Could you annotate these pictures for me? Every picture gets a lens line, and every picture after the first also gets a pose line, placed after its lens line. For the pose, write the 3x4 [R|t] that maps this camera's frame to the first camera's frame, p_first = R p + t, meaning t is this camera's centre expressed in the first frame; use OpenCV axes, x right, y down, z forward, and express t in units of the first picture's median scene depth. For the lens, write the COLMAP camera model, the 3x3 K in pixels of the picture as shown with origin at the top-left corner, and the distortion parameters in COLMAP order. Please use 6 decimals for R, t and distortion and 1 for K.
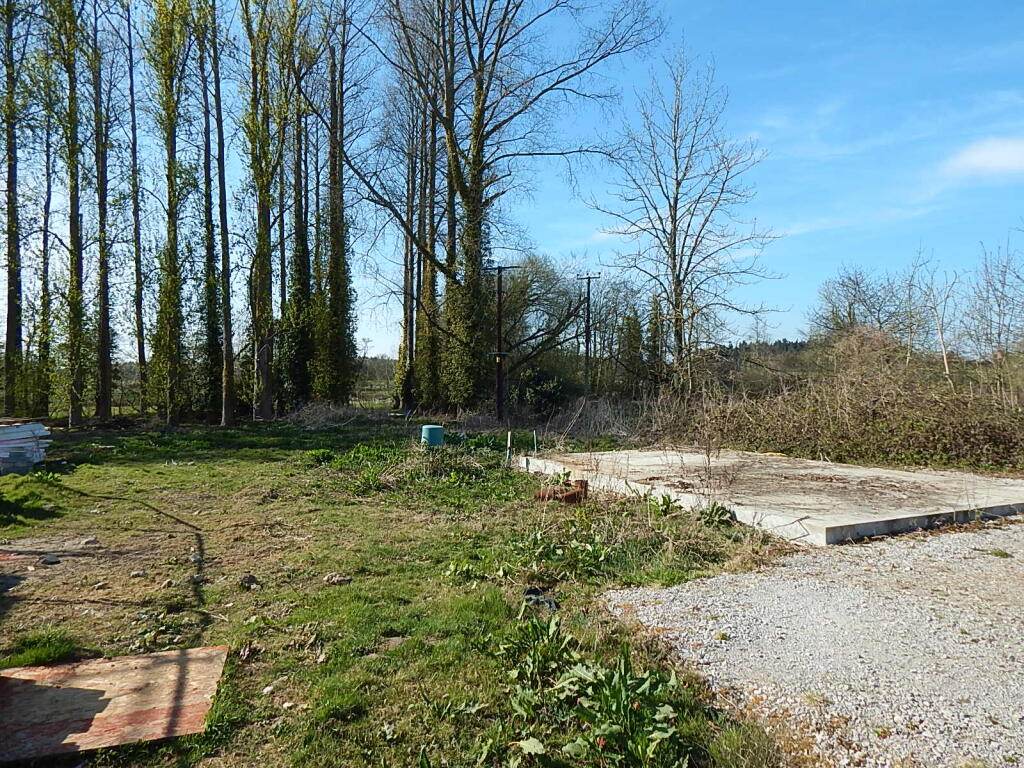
lens RADIAL K [[659.1, 0, 512.0], [0, 659.1, 384.0], [0, 0, 1]] dist [0.005989, -0.022901]
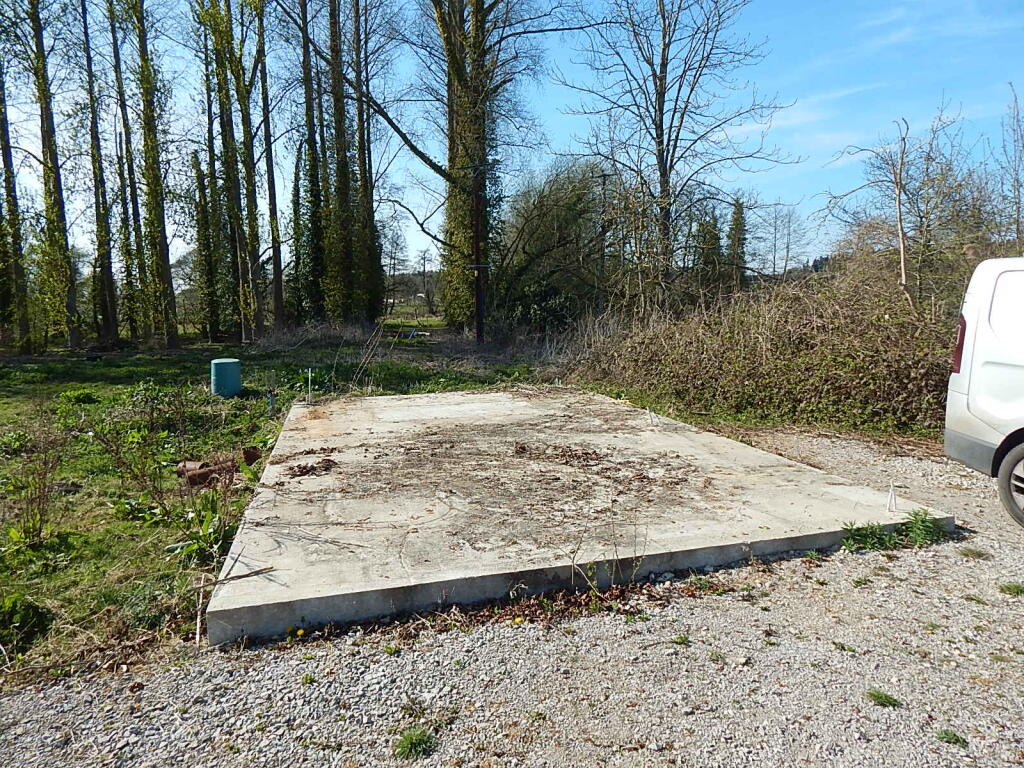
lens RADIAL K [[659.1, 0, 512.0], [0, 659.1, 384.0], [0, 0, 1]] dist [0.005989, -0.022901]
pose [[0.988506, 0.008138, -0.150963, 0.119185], [0.011482, 0.991625, 0.128640, -0.002336], [0.150745, -0.128895, 0.980134, 0.090881]]
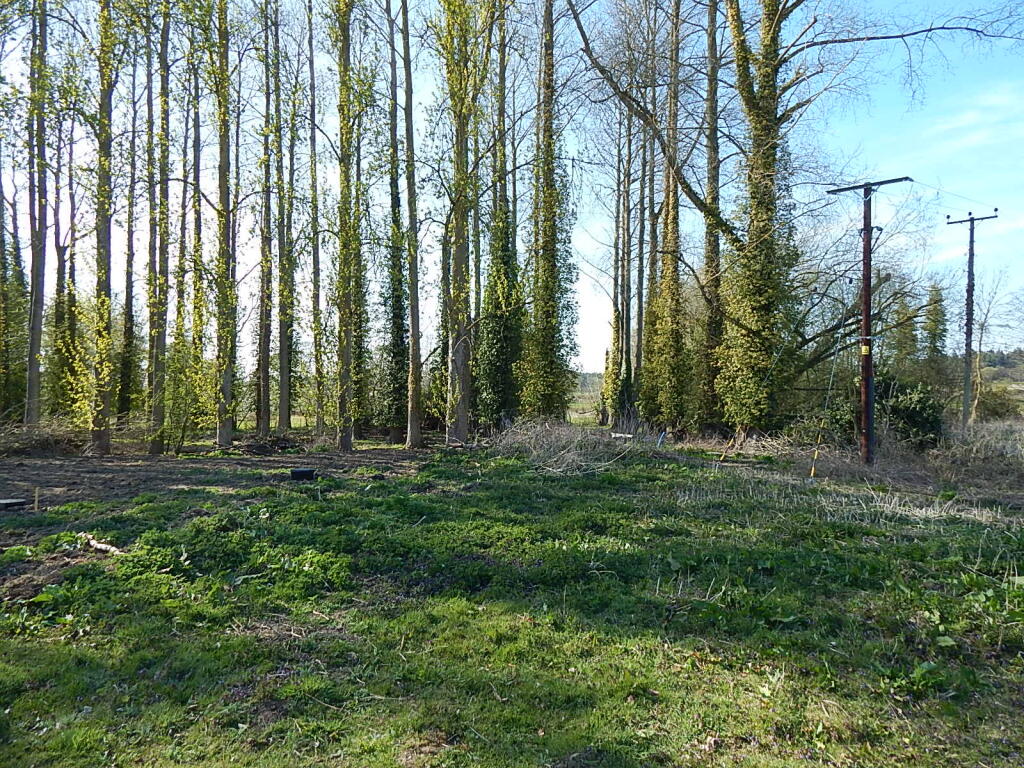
lens RADIAL K [[681.4, 0, 512.0], [0, 681.4, 384.0], [0, 0, 1]] dist [0.006986, 0.000936]
pose [[0.964847, 0.003258, -0.262792, -0.115602], [-0.008118, 0.999815, -0.017409, 0.002984], [0.262687, 0.018930, 0.964695, 0.270909]]
